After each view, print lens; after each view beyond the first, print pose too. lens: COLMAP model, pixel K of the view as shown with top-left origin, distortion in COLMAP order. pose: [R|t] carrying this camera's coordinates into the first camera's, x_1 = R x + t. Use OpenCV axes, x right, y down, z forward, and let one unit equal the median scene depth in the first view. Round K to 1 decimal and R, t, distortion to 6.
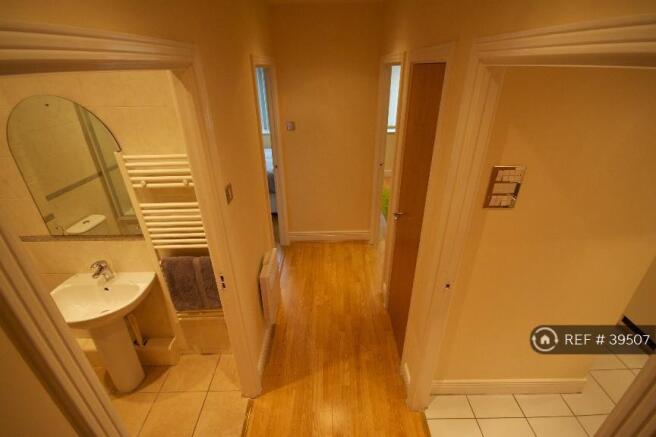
lens RADIAL K [[303.8, 0, 328.0], [0, 303.8, 218.5], [0, 0, 1]] dist [-0.000817, -0.000185]
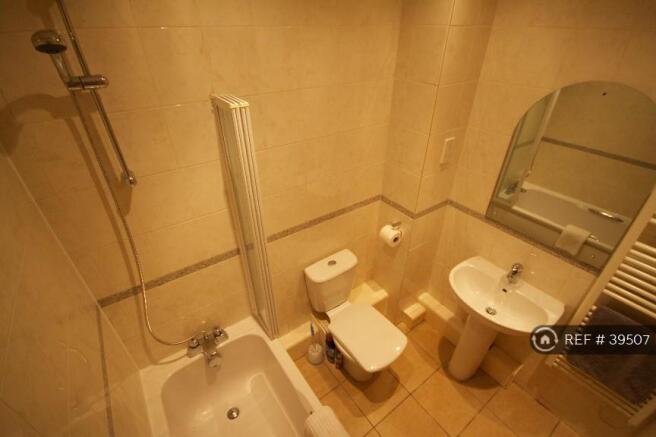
lens RADIAL K [[303.8, 0, 328.0], [0, 303.8, 218.5], [0, 0, 1]] dist [-0.000817, -0.000185]
pose [[0.583774, 0.454484, -0.672794, -0.517052], [-0.380709, 0.885132, 0.267587, -0.006901], [0.717125, 0.099928, 0.689743, -0.057679]]
